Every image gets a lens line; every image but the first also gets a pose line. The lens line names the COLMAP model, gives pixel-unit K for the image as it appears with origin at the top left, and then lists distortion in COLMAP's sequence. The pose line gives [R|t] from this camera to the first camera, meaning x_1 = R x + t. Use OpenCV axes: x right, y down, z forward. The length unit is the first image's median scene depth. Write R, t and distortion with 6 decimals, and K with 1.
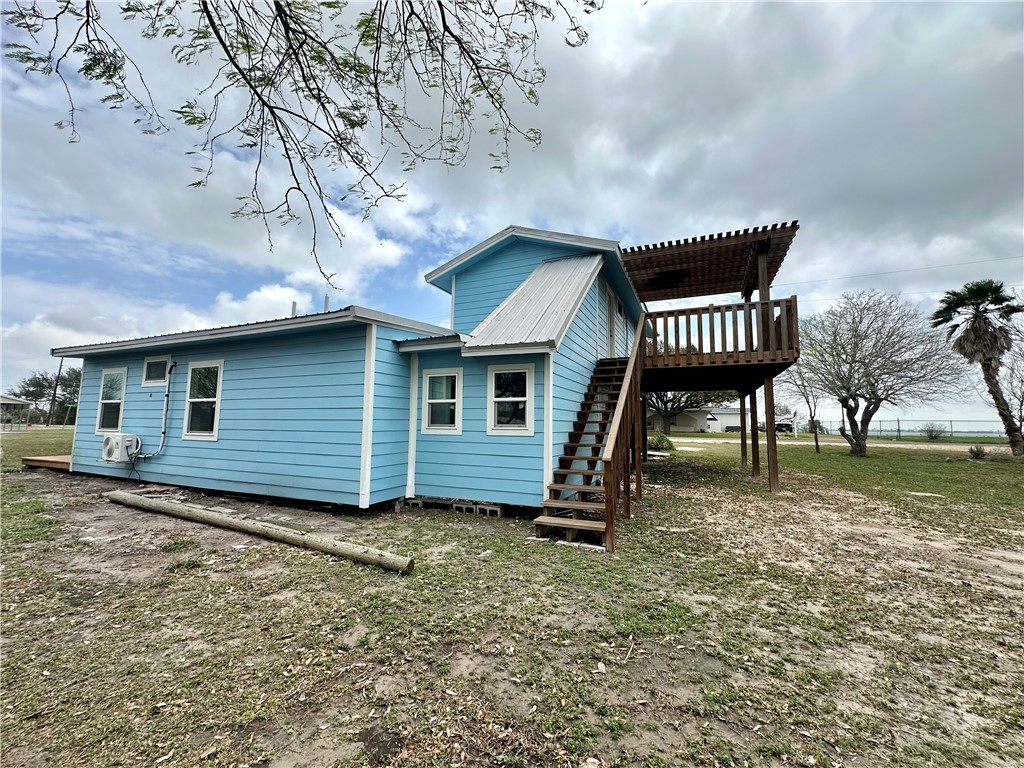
lens RADIAL K [[409.1, 0, 512.8], [0, 409.1, 381.8], [0, 0, 1]] dist [-0.001431, 0.000638]
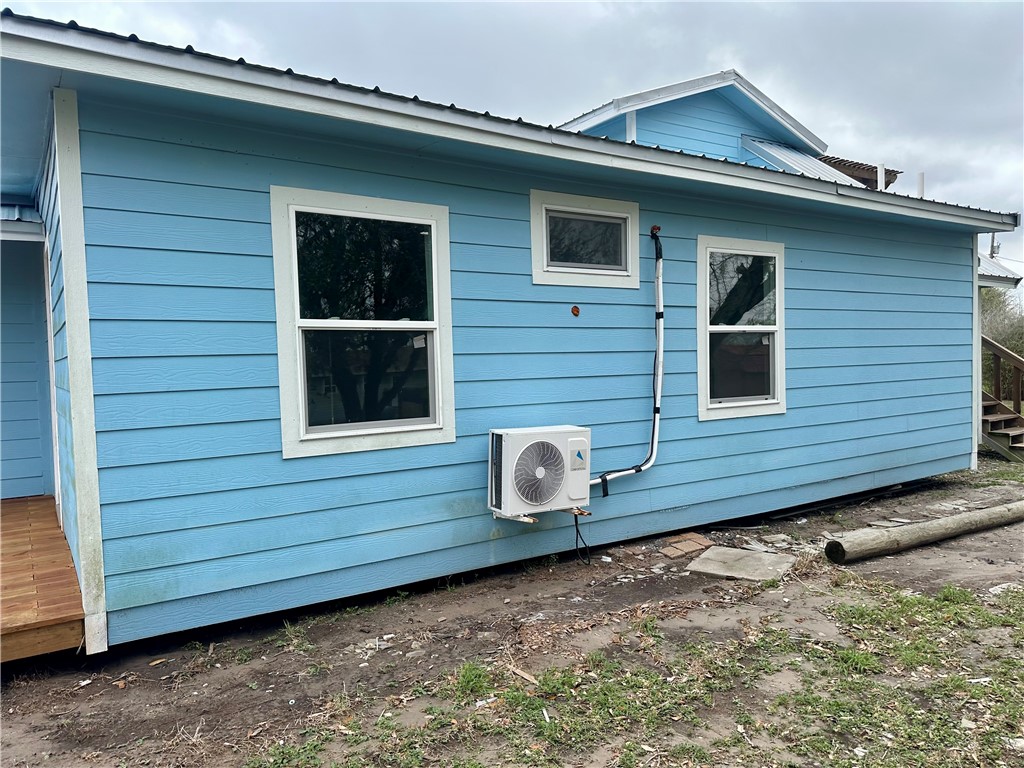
lens RADIAL K [[721.0, 0, 512.8], [0, 721.0, 382.2], [0, 0, 1]] dist [-0.013083, -0.003160]
pose [[0.546668, -0.054574, 0.835569, -1.554056], [-0.058459, 0.992952, 0.103100, 0.036696], [-0.835307, -0.105208, 0.539624, 0.777919]]
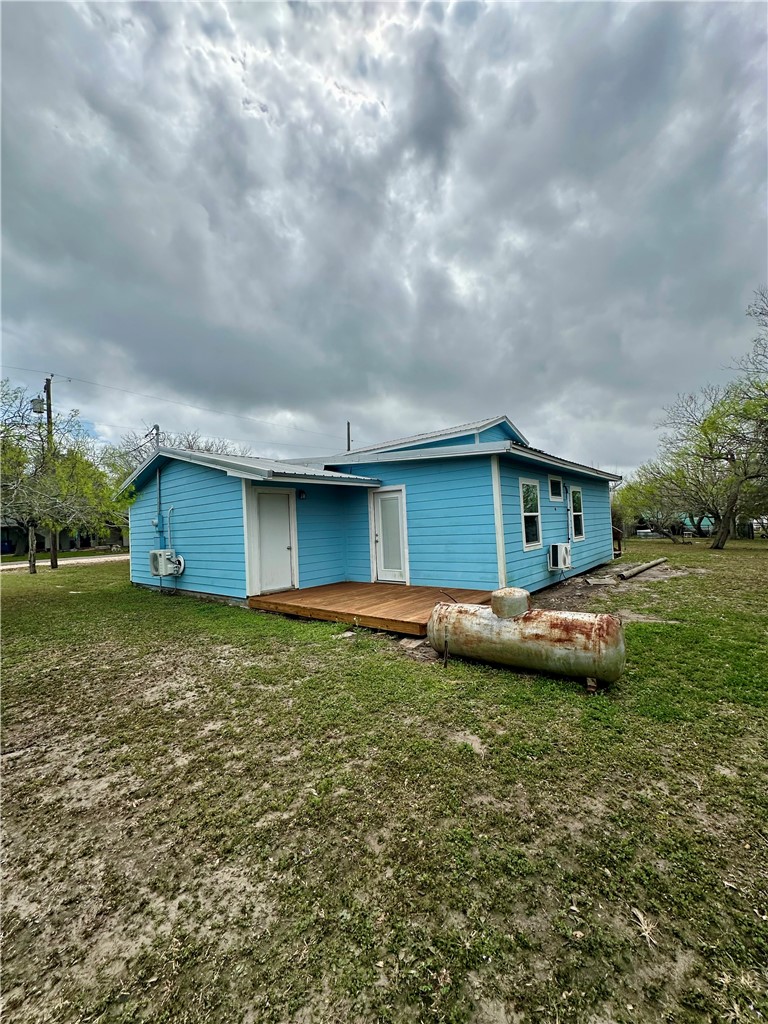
lens RADIAL K [[409.1, 0, 386.5], [0, 409.1, 512.6], [0, 0, 1]] dist [-0.001431, 0.000638]
pose [[0.281318, 0.009042, 0.959572, -2.322437], [-0.049615, 0.998755, 0.005134, 0.066277], [-0.958331, -0.049053, 0.281417, 1.231616]]
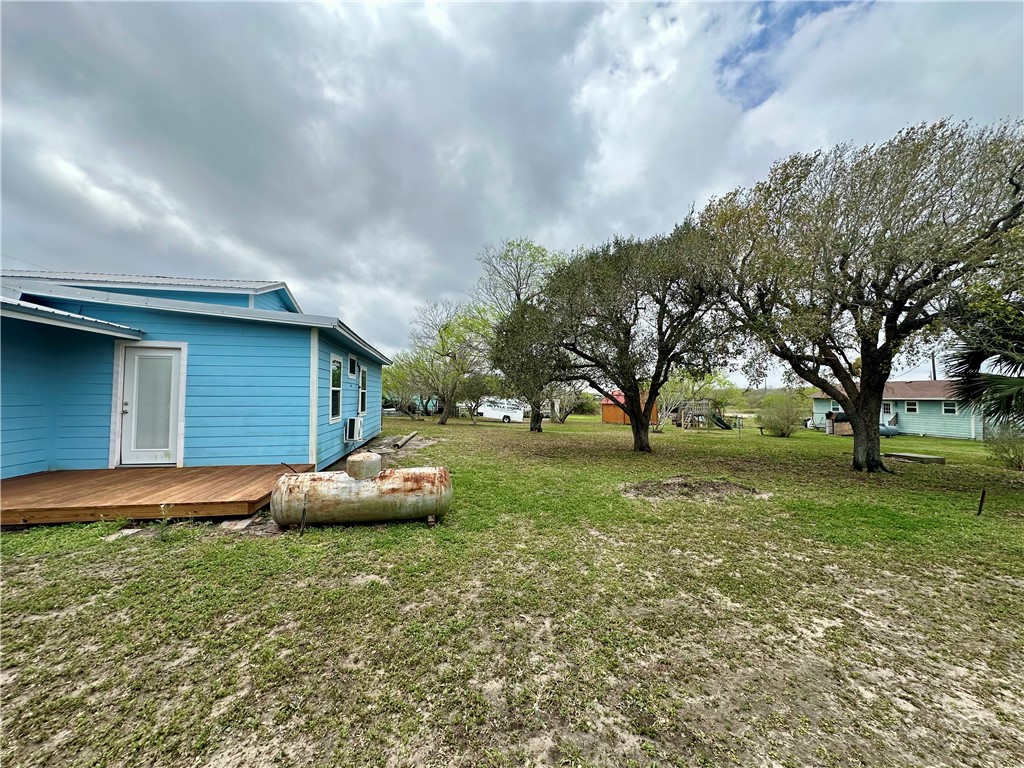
lens RADIAL K [[409.1, 0, 512.3], [0, 409.1, 378.9], [0, 0, 1]] dist [-0.001431, 0.000638]
pose [[-0.562082, 0.021319, 0.826806, -2.395520], [-0.096490, 0.991151, -0.091153, 0.086632], [-0.821434, -0.131014, -0.555052, 1.408251]]
